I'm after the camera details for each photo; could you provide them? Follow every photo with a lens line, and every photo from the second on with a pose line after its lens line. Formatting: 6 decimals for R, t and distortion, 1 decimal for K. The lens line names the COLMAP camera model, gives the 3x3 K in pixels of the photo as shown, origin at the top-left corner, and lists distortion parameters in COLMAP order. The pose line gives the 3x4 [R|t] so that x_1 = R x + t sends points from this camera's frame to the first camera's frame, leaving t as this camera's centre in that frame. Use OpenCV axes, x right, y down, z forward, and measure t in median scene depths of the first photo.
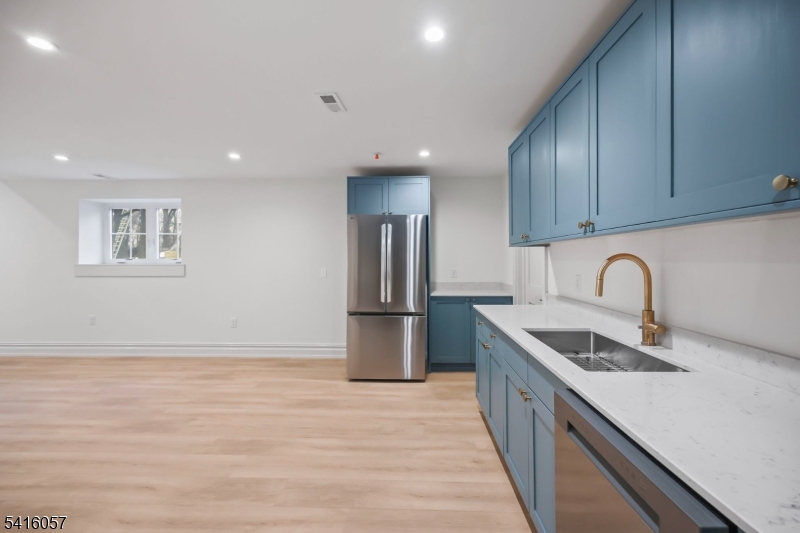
lens RADIAL K [[352.4, 0, 402.5], [0, 352.4, 260.2], [0, 0, 1]] dist [-0.001153, 0.001177]
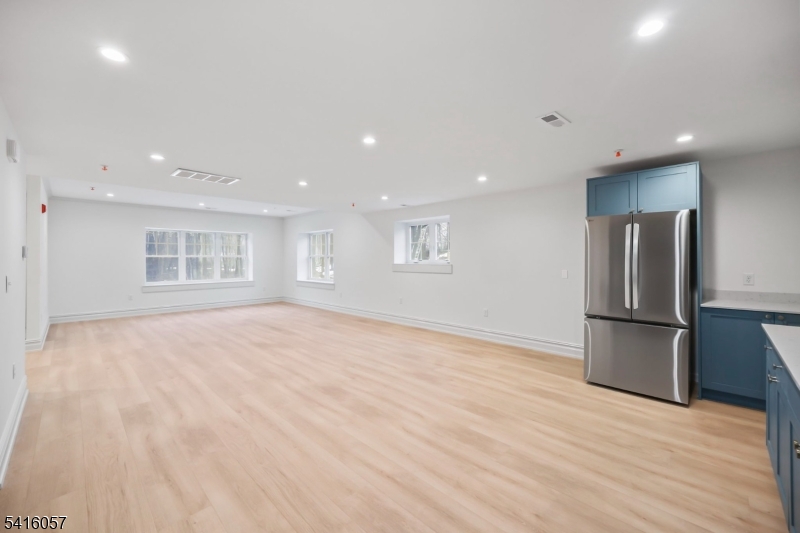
lens RADIAL K [[323.8, 0, 398.7], [0, 323.8, 258.9], [0, 0, 1]] dist [0.000655, -0.000345]
pose [[0.733399, -0.001031, -0.679798, 0.092366], [0.001682, 0.999999, 0.000298, -0.013235], [0.679796, -0.001362, 0.733400, -0.044860]]
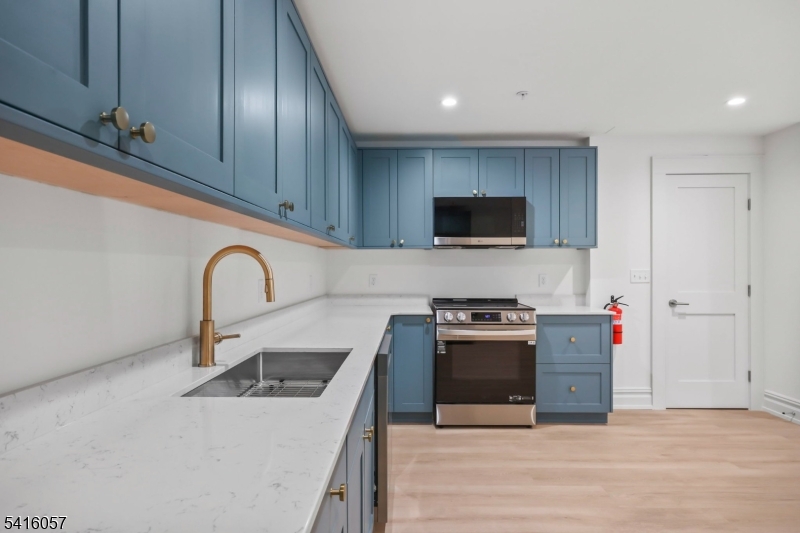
lens RADIAL K [[471.4, 0, 401.5], [0, 471.4, 268.7], [0, 0, 1]] dist [0.002383, -0.002345]
pose [[-0.999847, 0.005112, -0.016716, 0.145639], [0.005009, 0.999968, 0.006211, 0.011602], [0.016747, 0.006126, -0.999841, 0.987733]]
